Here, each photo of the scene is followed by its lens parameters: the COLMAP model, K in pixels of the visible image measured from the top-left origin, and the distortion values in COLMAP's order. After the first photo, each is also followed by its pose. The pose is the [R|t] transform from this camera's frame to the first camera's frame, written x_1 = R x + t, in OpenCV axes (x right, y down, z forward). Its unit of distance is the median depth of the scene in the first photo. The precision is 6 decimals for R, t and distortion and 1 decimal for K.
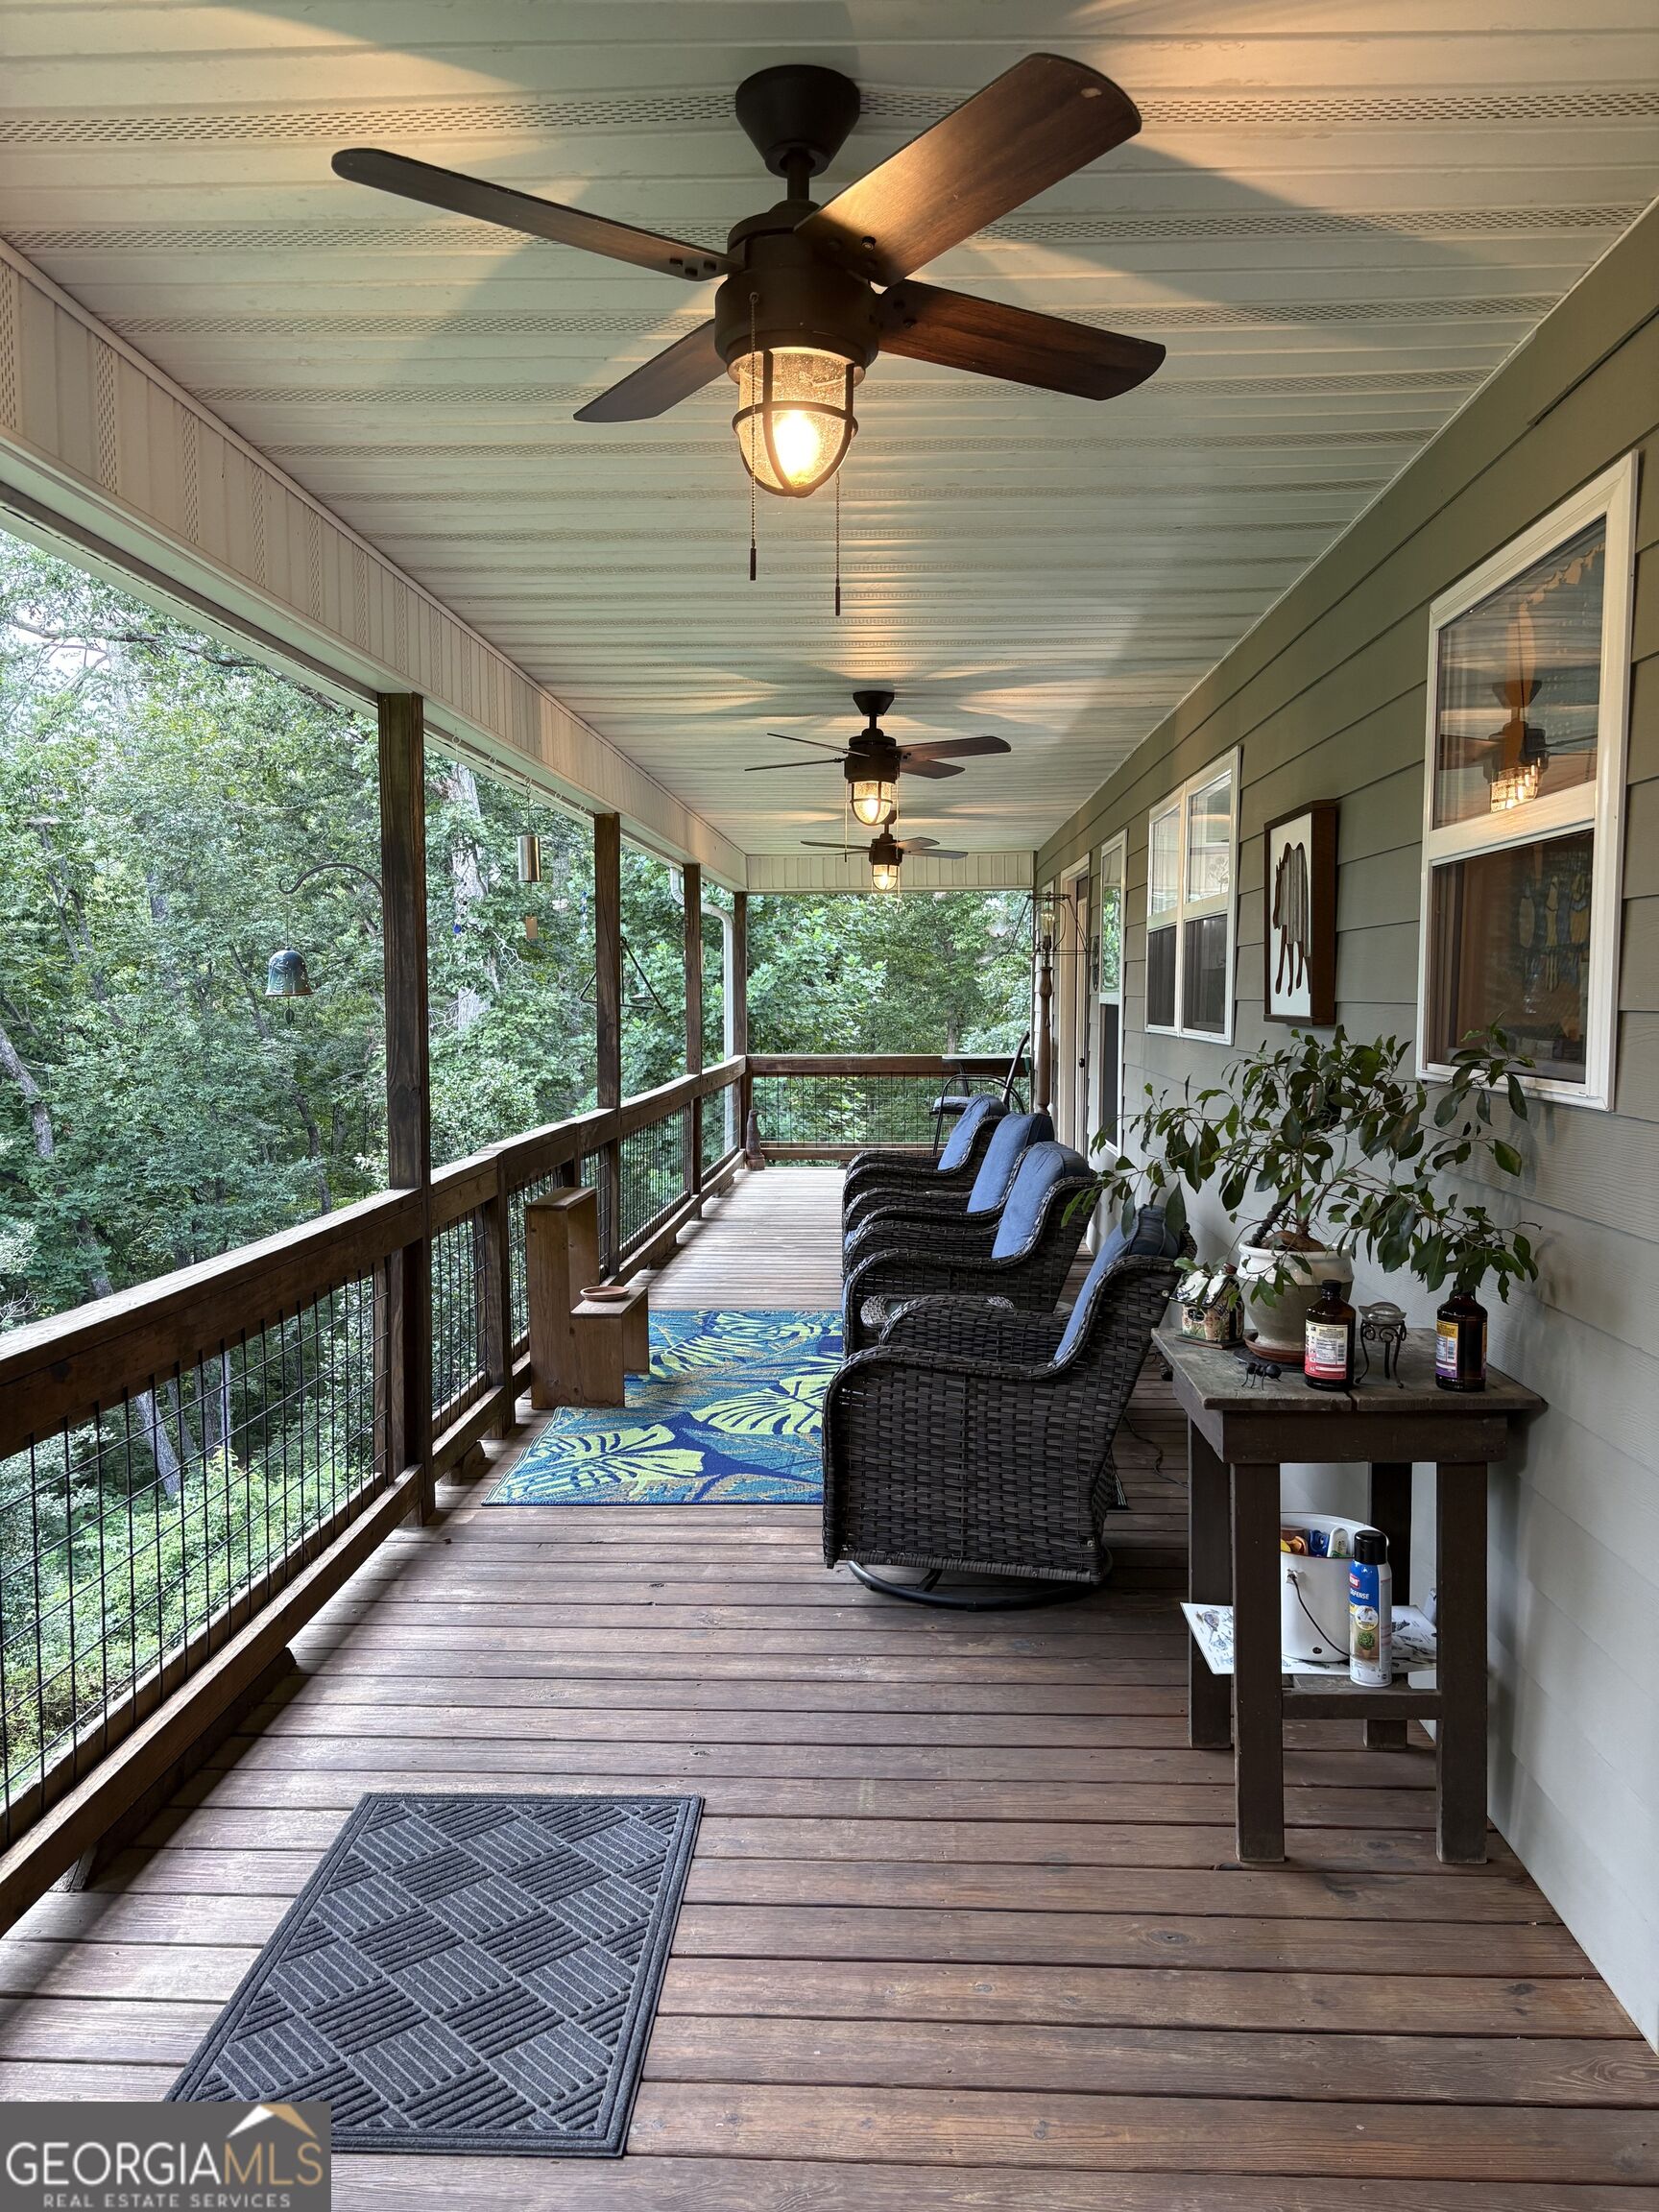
lens RADIAL K [[1744.1, 0, 829.5], [0, 1744.1, 1106.0], [0, 0, 1]] dist [0.134095, -0.171514]
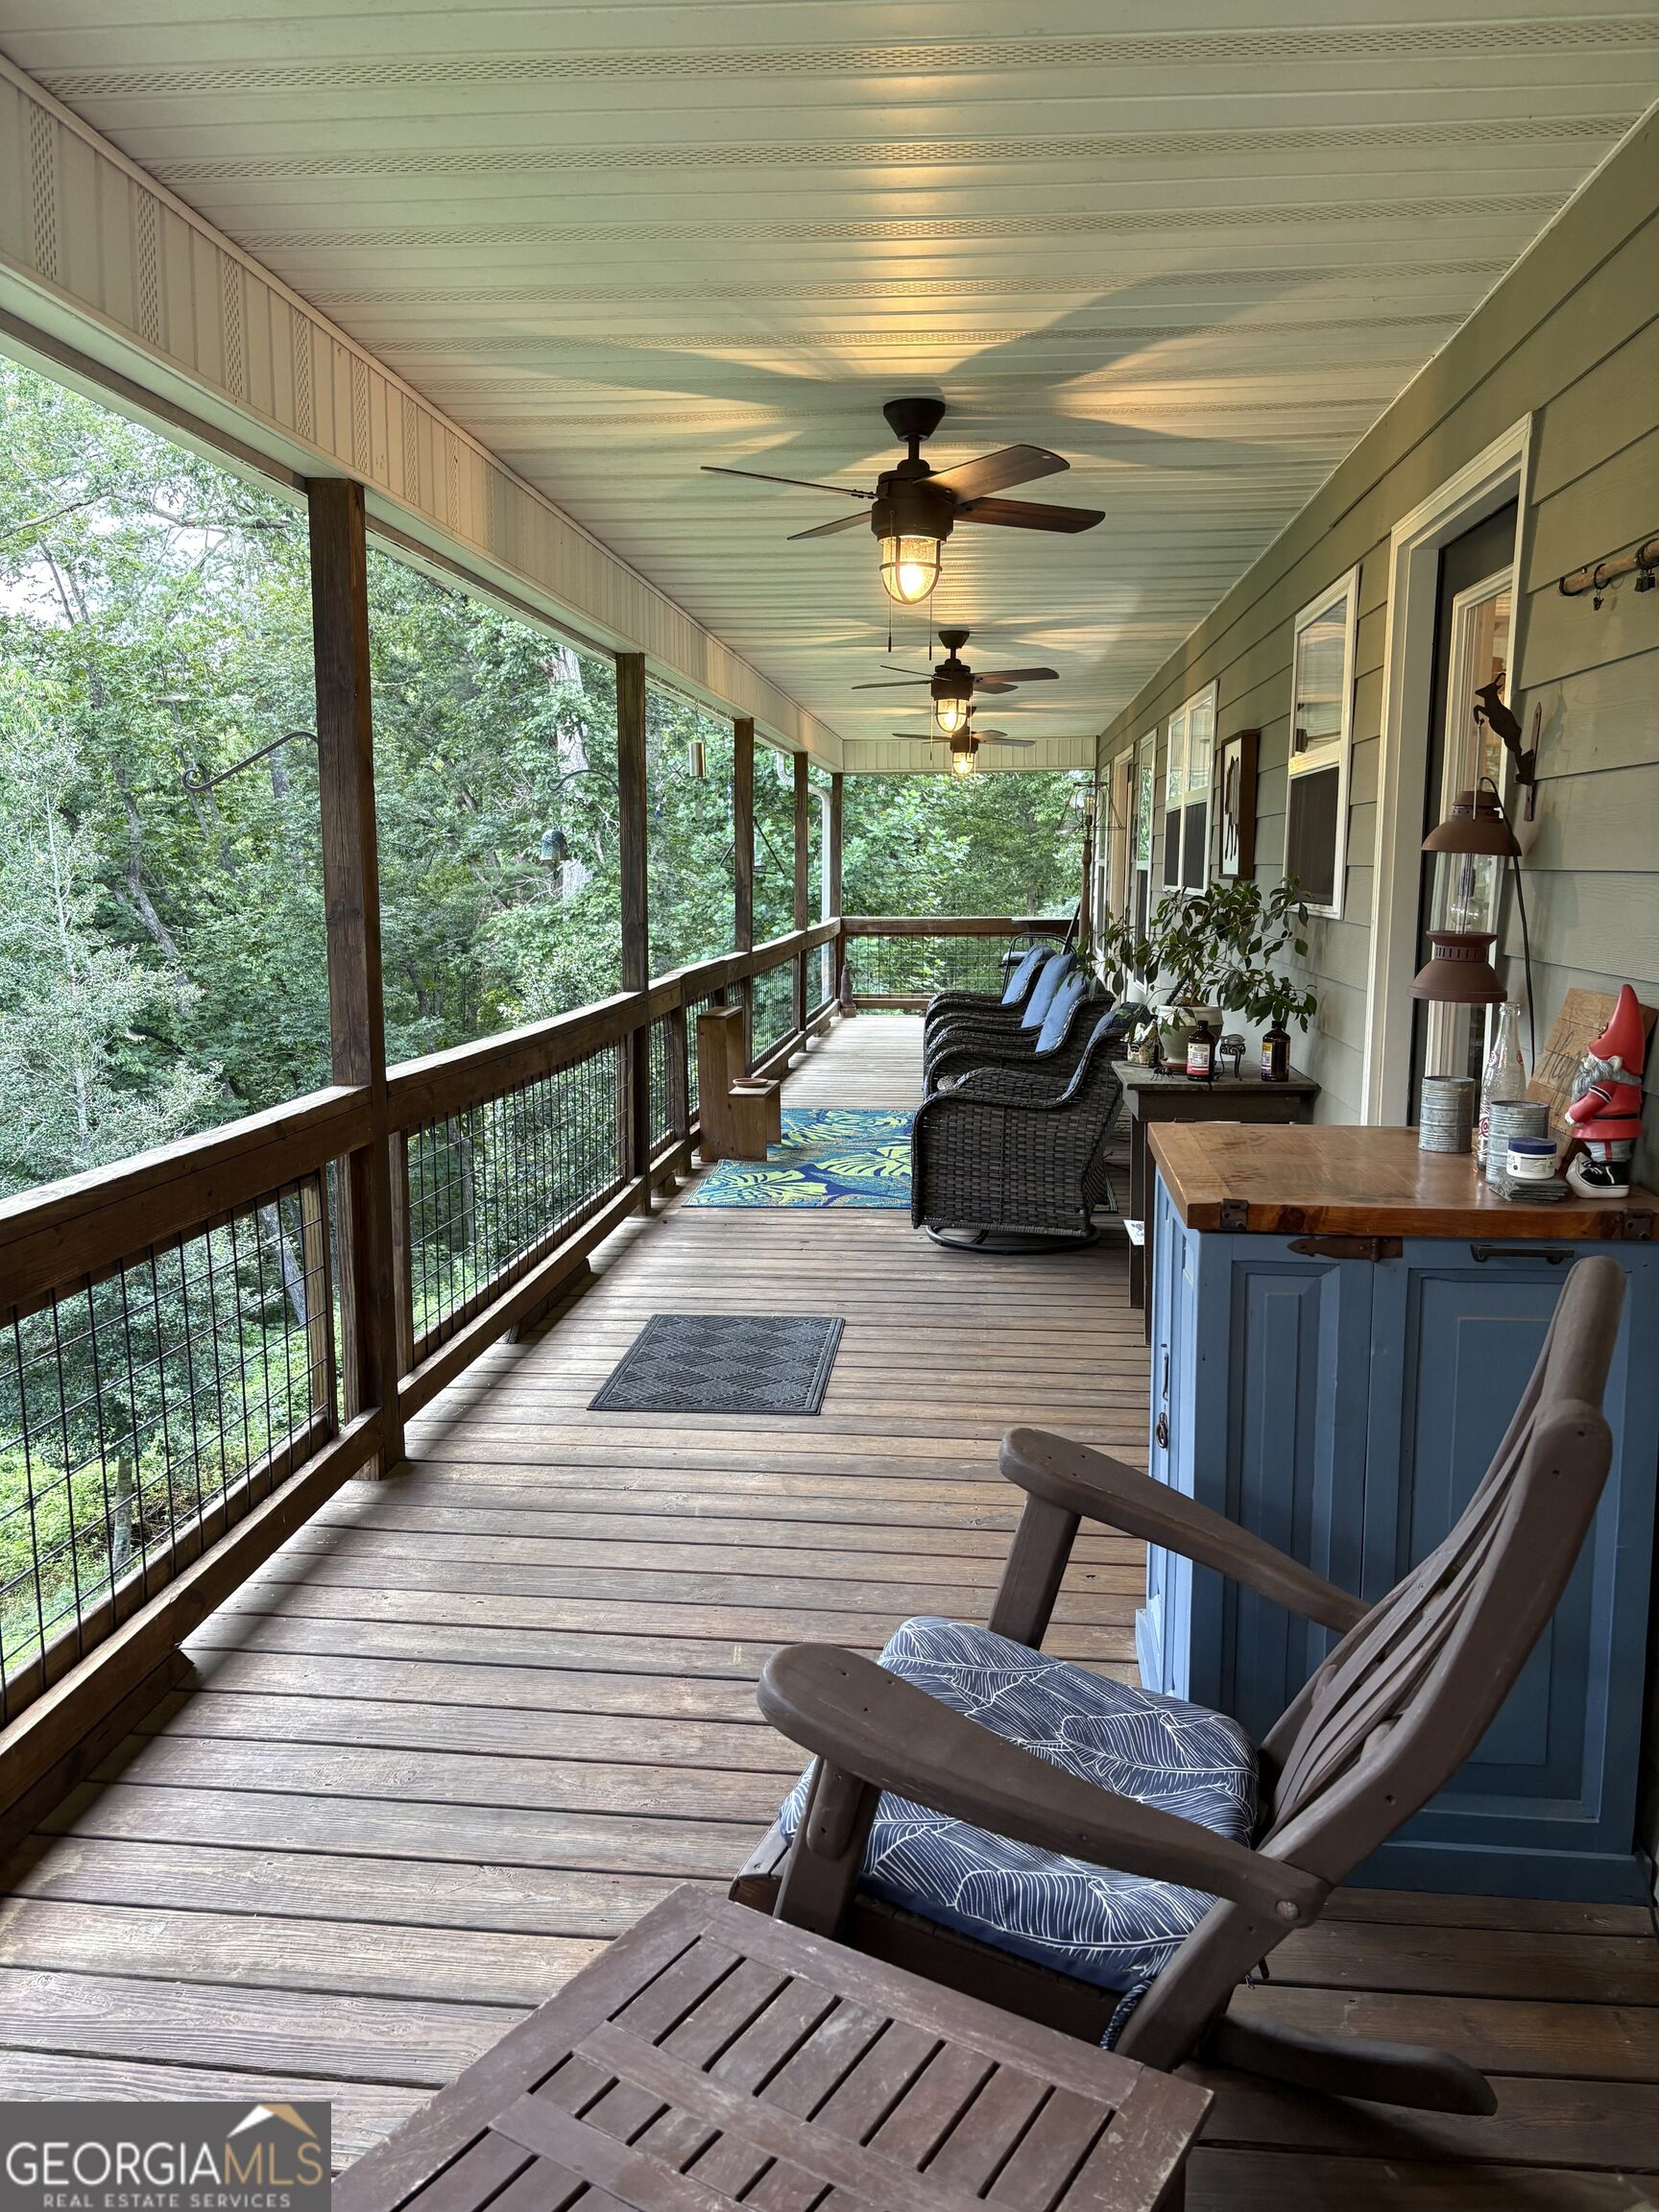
lens RADIAL K [[1710.2, 0, 804.4], [0, 1710.2, 1114.1], [0, 0, 1]] dist [0.155040, -0.271294]
pose [[0.998107, 0.011030, -0.060511, -0.004806], [-0.006189, 0.996807, 0.079610, 0.025426], [0.061196, -0.079084, 0.994988, -0.339747]]
